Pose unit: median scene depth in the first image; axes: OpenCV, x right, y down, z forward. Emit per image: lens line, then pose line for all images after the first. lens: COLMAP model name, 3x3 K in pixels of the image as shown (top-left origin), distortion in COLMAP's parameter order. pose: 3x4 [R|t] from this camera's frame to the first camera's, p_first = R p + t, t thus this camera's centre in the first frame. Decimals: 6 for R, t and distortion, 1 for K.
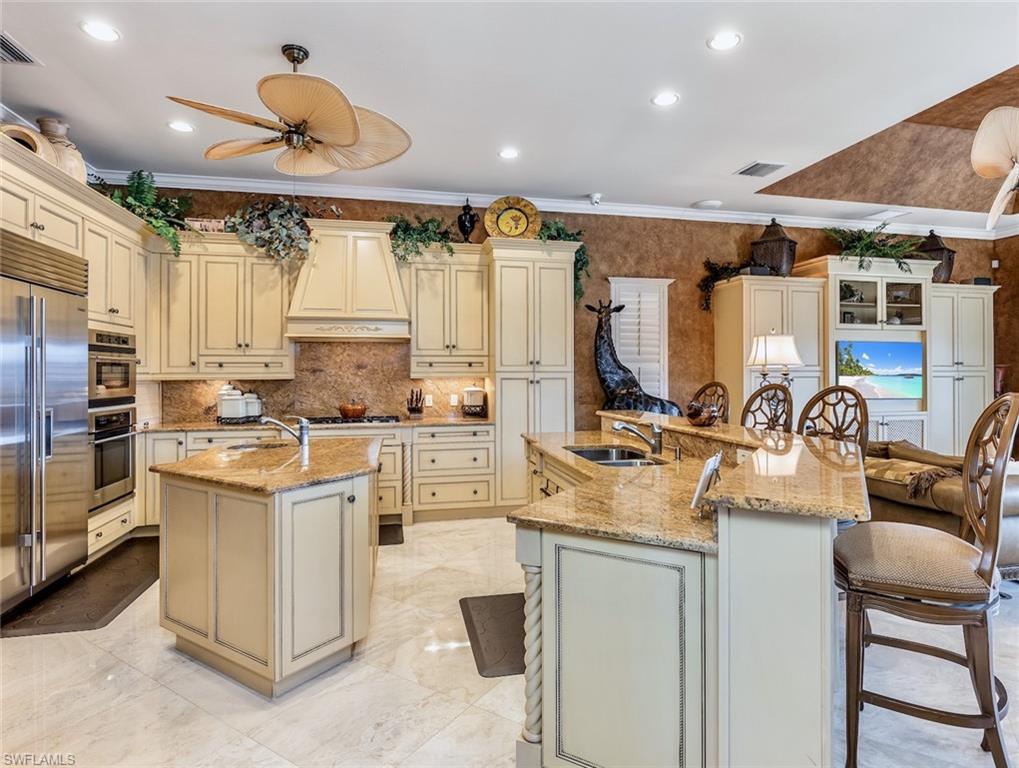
lens RADIAL K [[558.0, 0, 517.3], [0, 558.0, 367.9], [0, 0, 1]] dist [-0.007371, -0.000612]
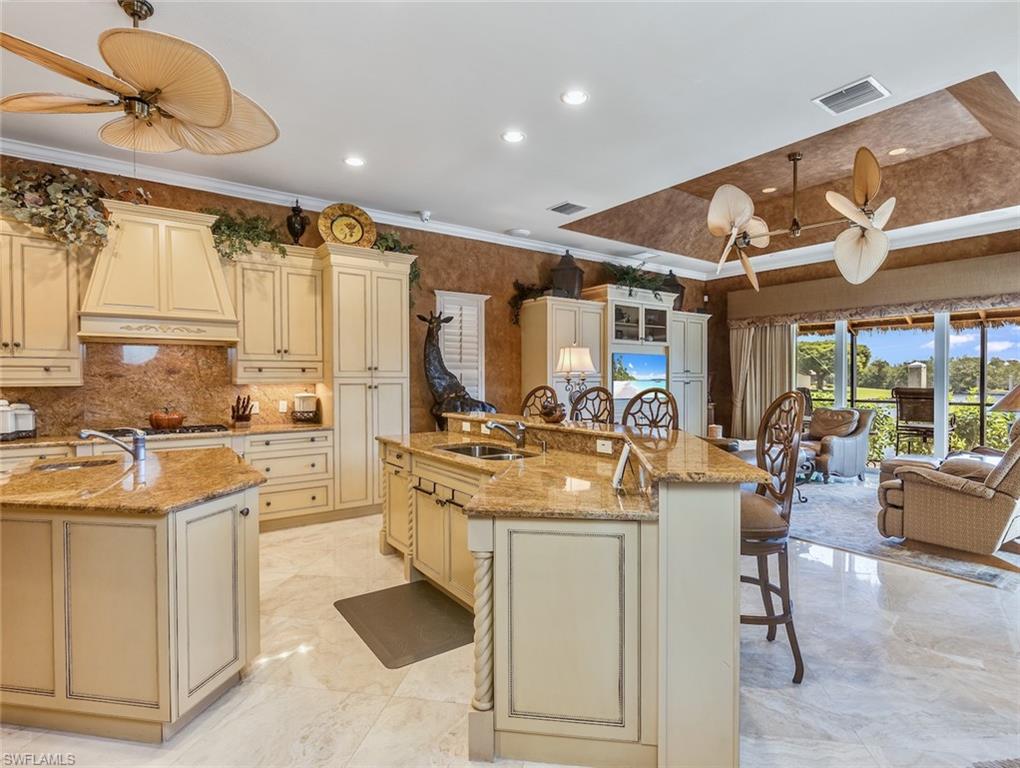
lens RADIAL K [[517.2, 0, 510.0], [0, 517.2, 386.0], [0, 0, 1]] dist [0.001043, -0.001846]
pose [[0.921140, -0.006176, 0.389181, -0.105872], [-0.002493, 0.999760, 0.021766, 0.001526], [-0.389222, -0.021020, 0.920904, 0.014658]]
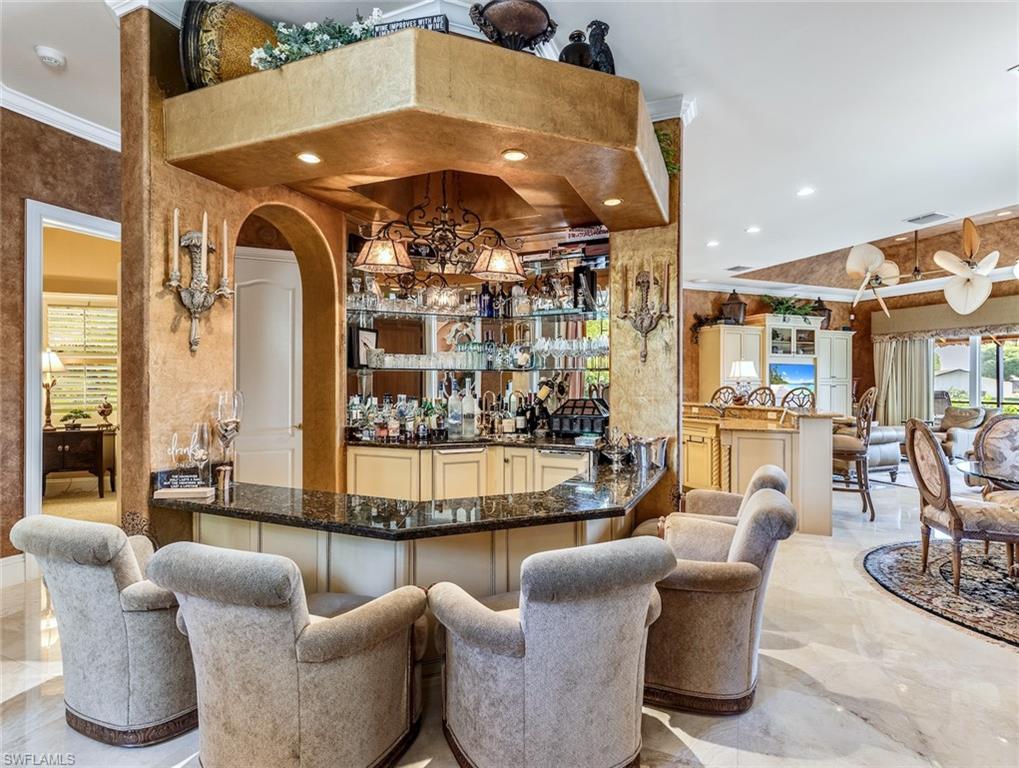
lens RADIAL K [[516.7, 0, 511.5], [0, 516.7, 383.9], [0, 0, 1]] dist [0.001043, -0.001846]
pose [[0.989076, 0.003184, 0.147374, -0.491161], [-0.004445, 0.999956, 0.008227, 0.004679], [-0.147341, -0.008793, 0.989047, -0.498268]]
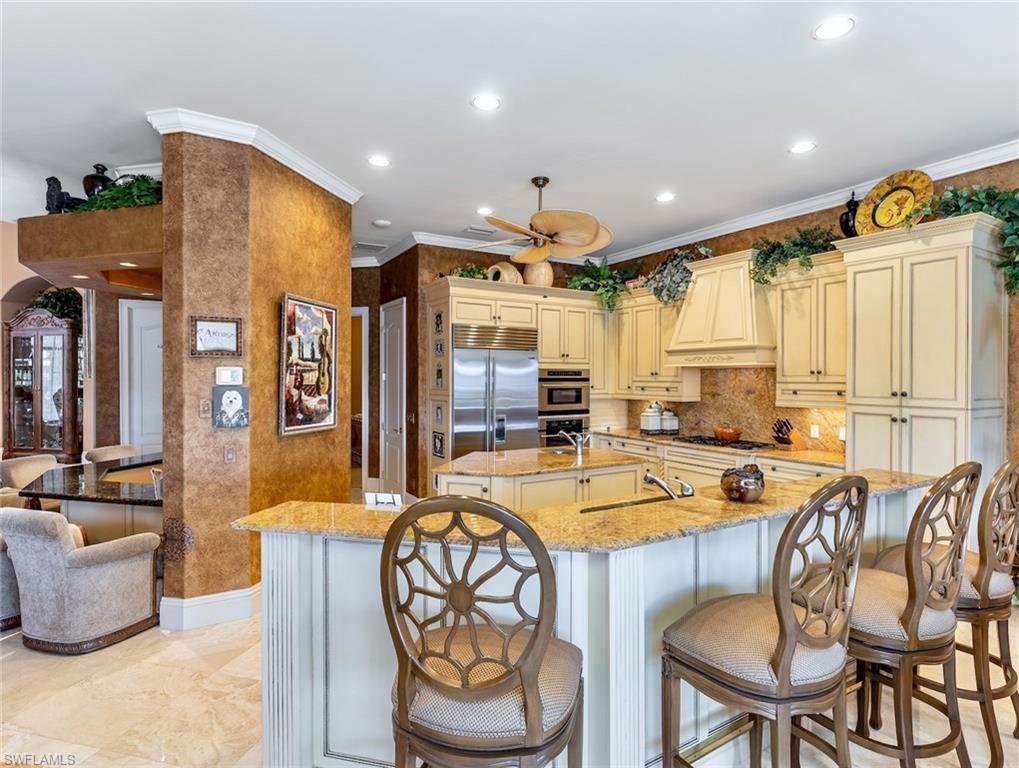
lens RADIAL K [[537.7, 0, 514.6], [0, 537.7, 380.5], [0, 0, 1]] dist [-0.003896, -0.000777]
pose [[0.329896, 0.008951, -0.943975, 0.524779], [0.006596, 0.999909, 0.011787, -0.038929], [0.943994, -0.010115, 0.329807, 0.274326]]
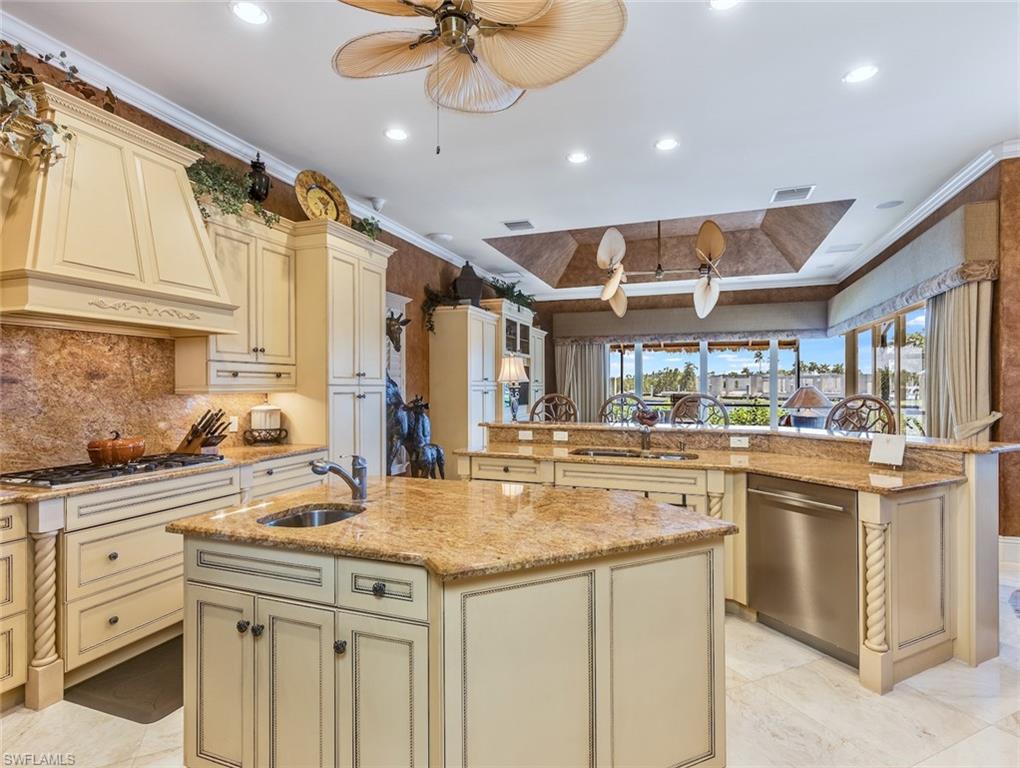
lens RADIAL K [[517.2, 0, 507.7], [0, 517.2, 383.5], [0, 0, 1]] dist [0.001043, -0.001846]
pose [[0.543617, 0.007195, 0.839302, -0.514403], [-0.006085, 0.999971, -0.004632, 0.006599], [-0.839311, -0.002589, 0.543645, 0.357420]]
